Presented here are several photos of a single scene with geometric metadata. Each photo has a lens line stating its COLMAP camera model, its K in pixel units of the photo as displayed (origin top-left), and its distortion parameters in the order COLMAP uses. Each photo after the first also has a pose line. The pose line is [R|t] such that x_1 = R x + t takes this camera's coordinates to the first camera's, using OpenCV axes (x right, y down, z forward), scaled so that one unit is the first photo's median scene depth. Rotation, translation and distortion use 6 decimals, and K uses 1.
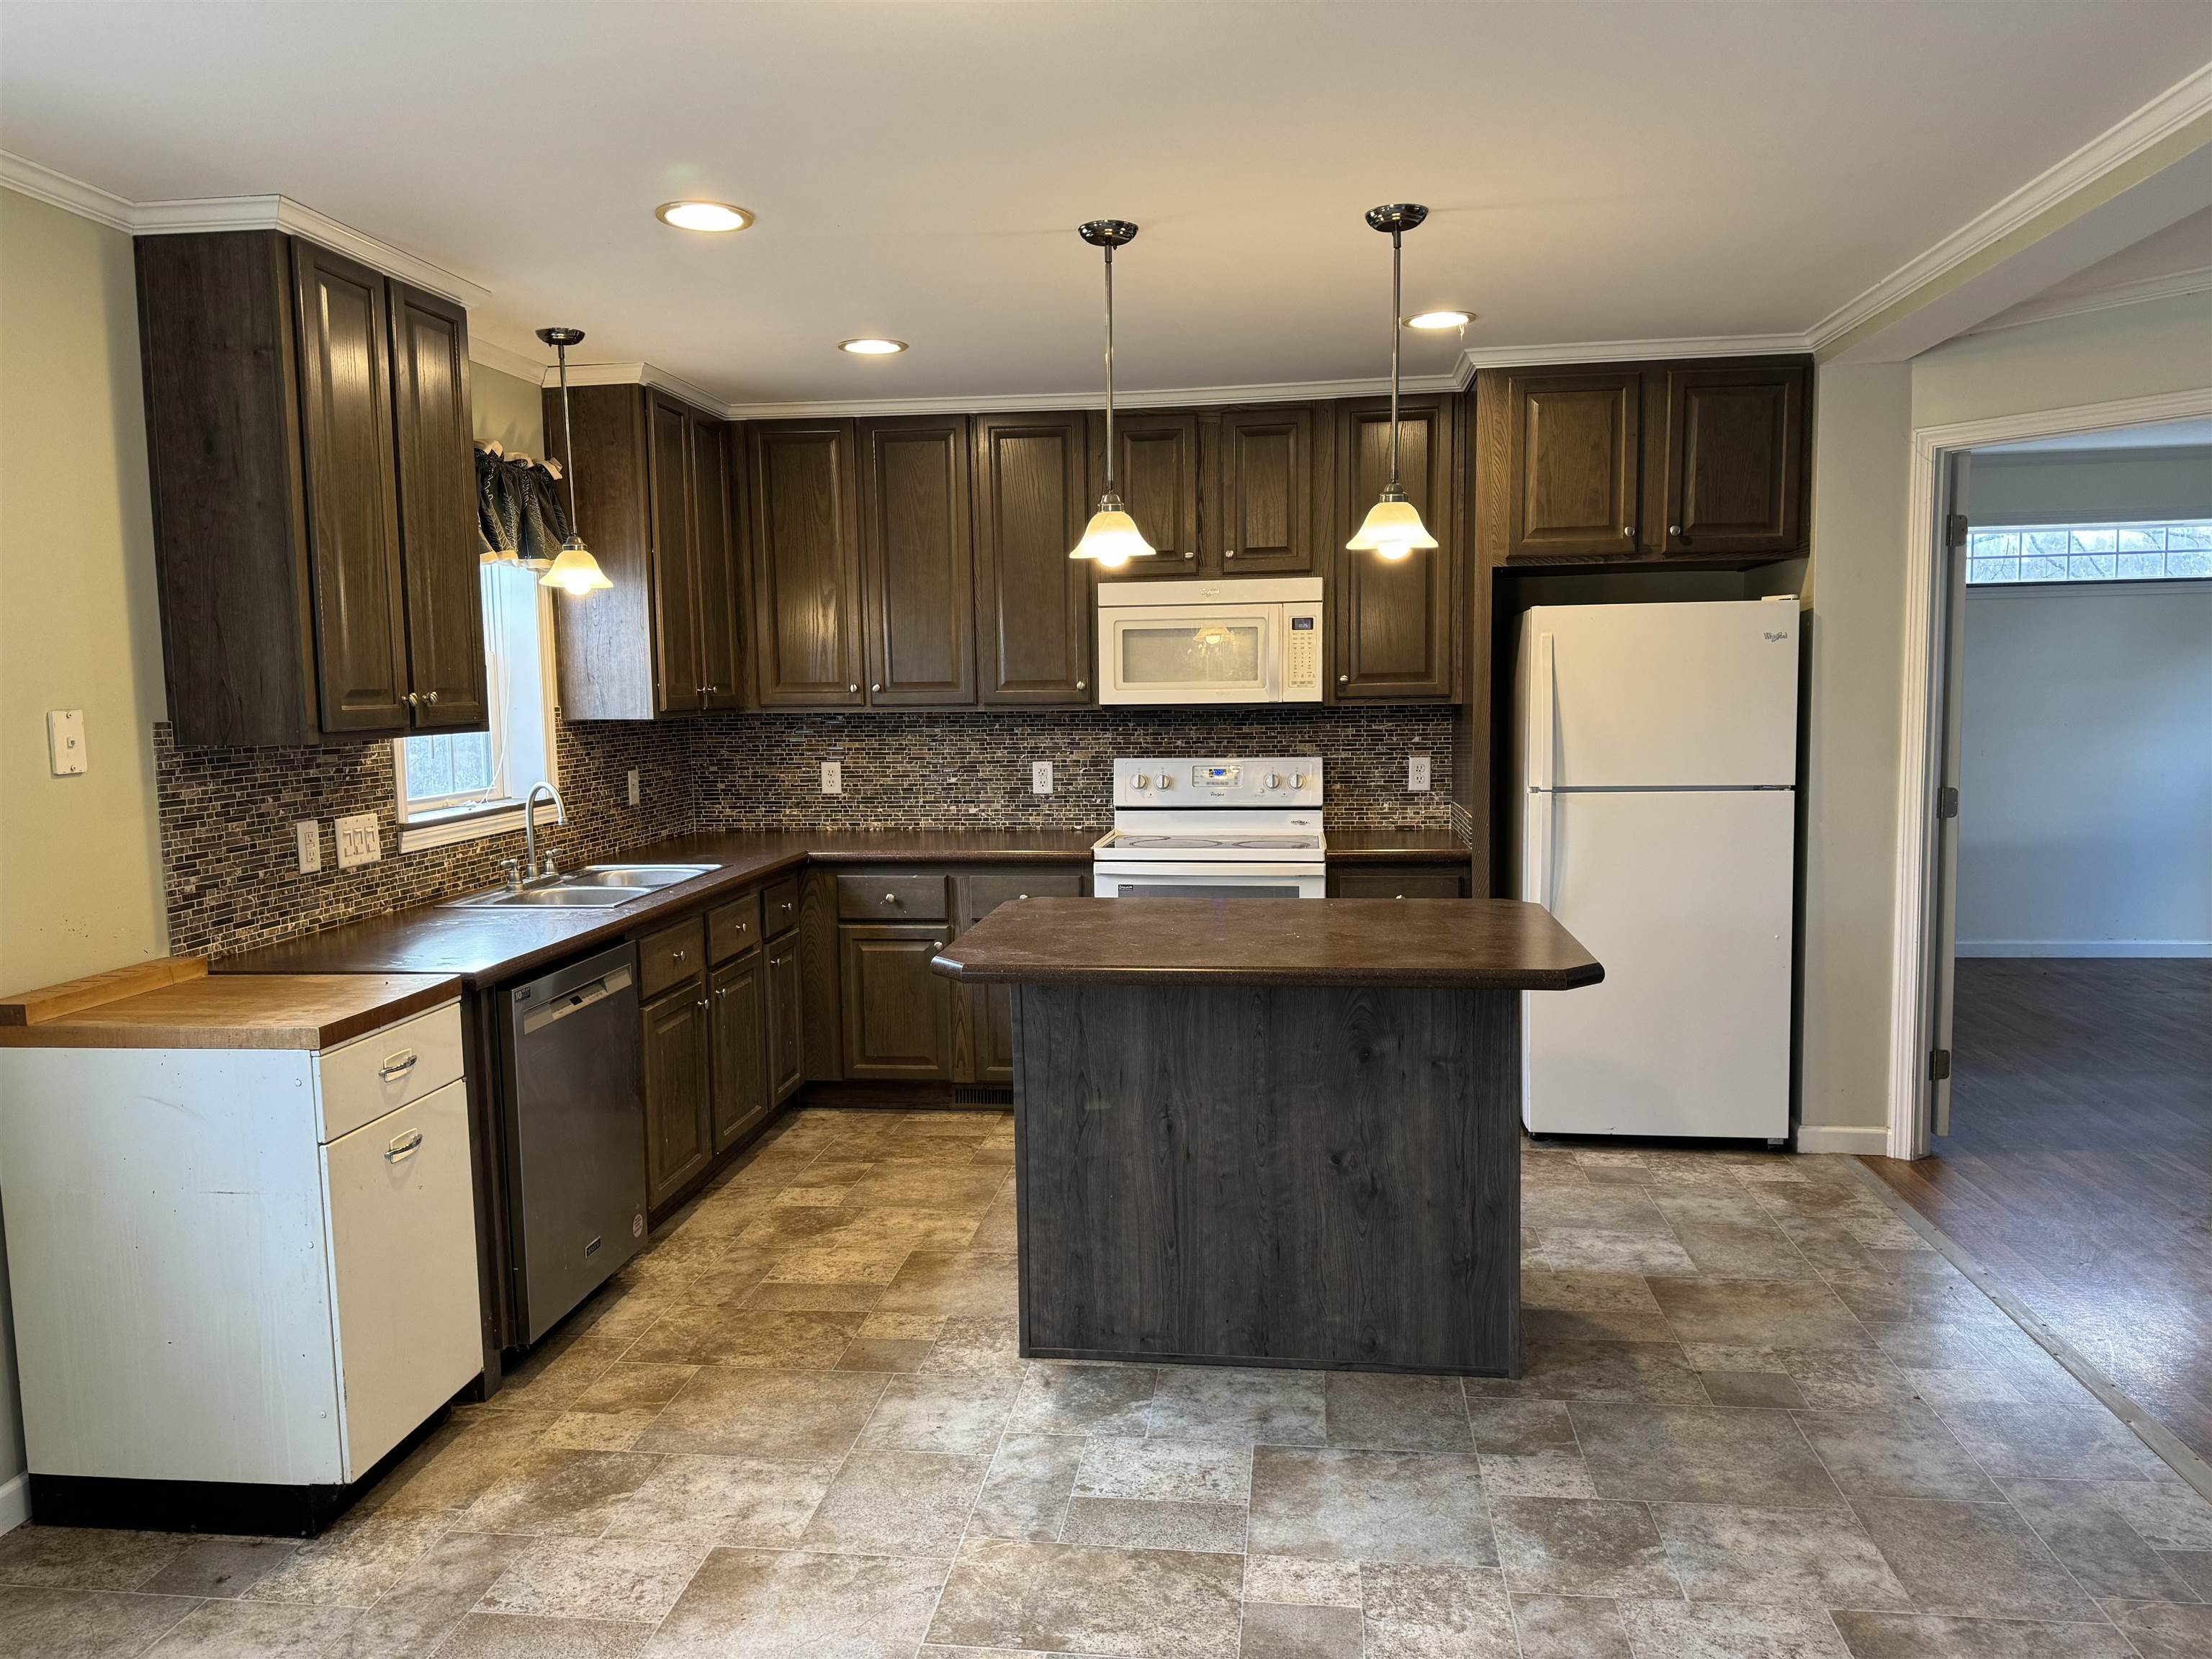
lens RADIAL K [[1570.7, 0, 1105.1], [0, 1570.7, 835.6], [0, 0, 1]] dist [0.039767, -0.036521]
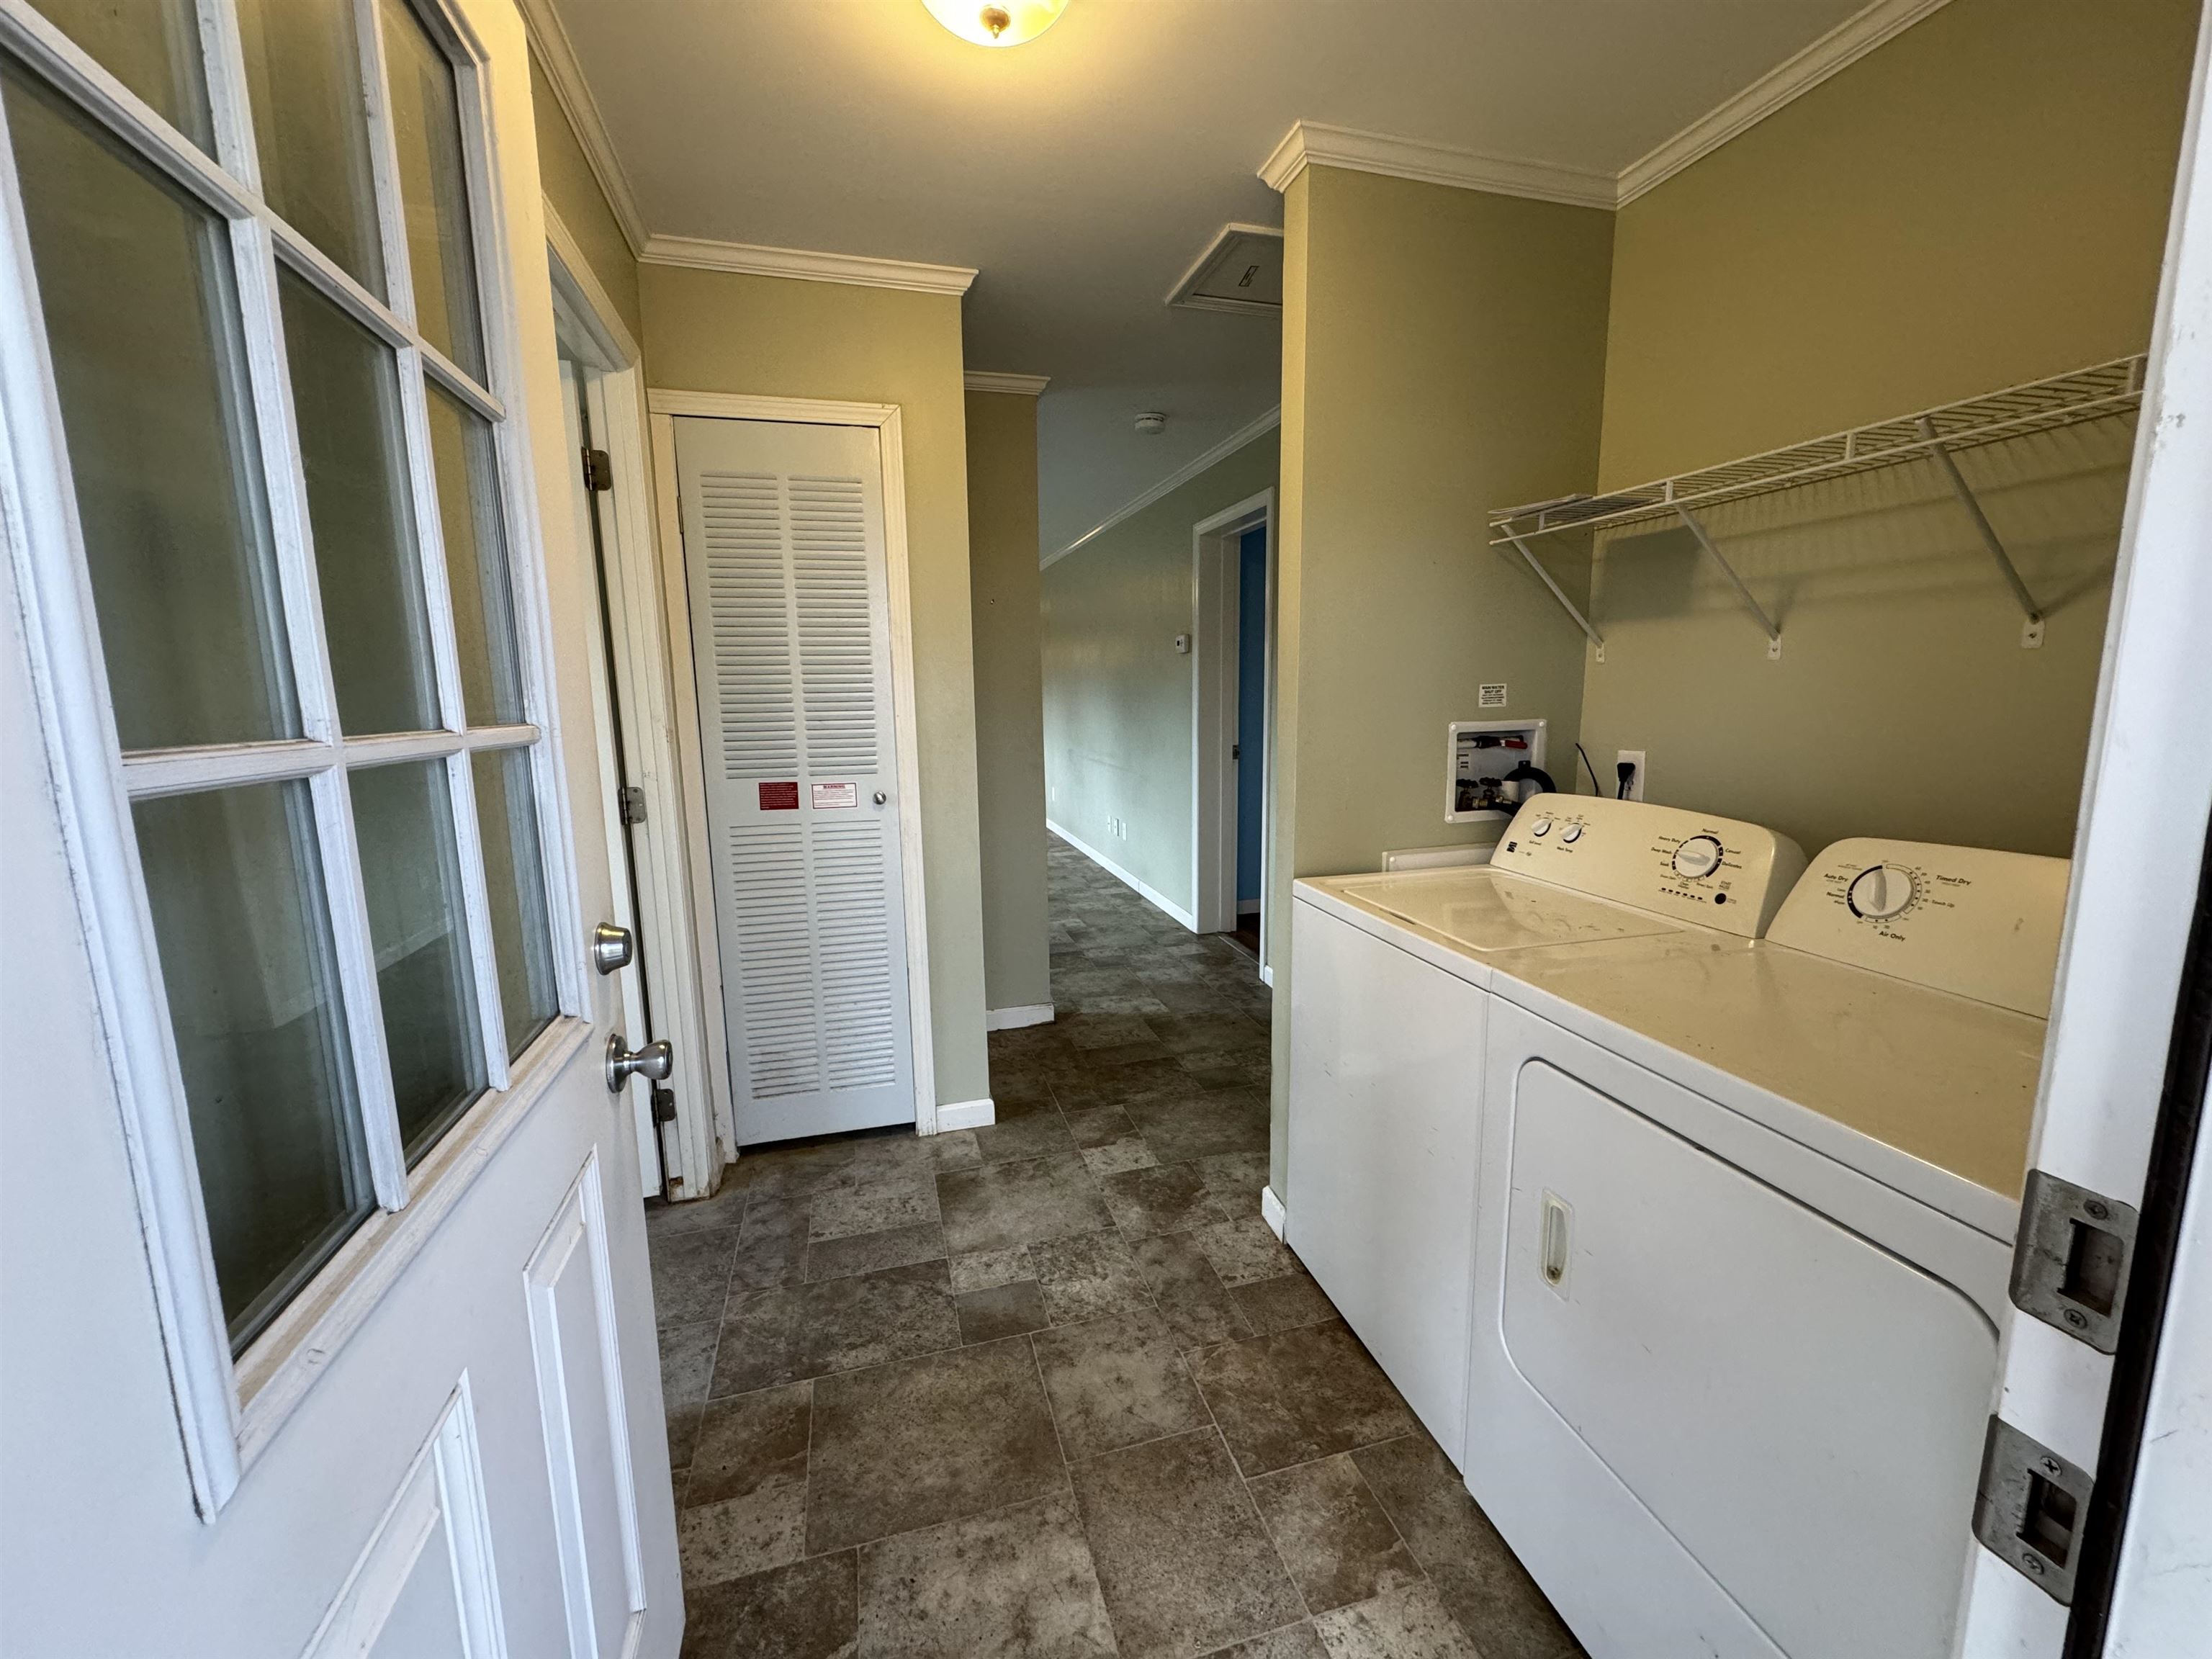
lens RADIAL K [[883.8, 0, 1108.4], [0, 883.8, 828.1], [0, 0, 1]] dist [0.010288, -0.000553]
pose [[0.921159, -0.057590, 0.384902, -0.059372], [0.039839, 0.997749, 0.053943, 0.033727], [-0.387142, -0.034356, 0.921380, 0.221212]]
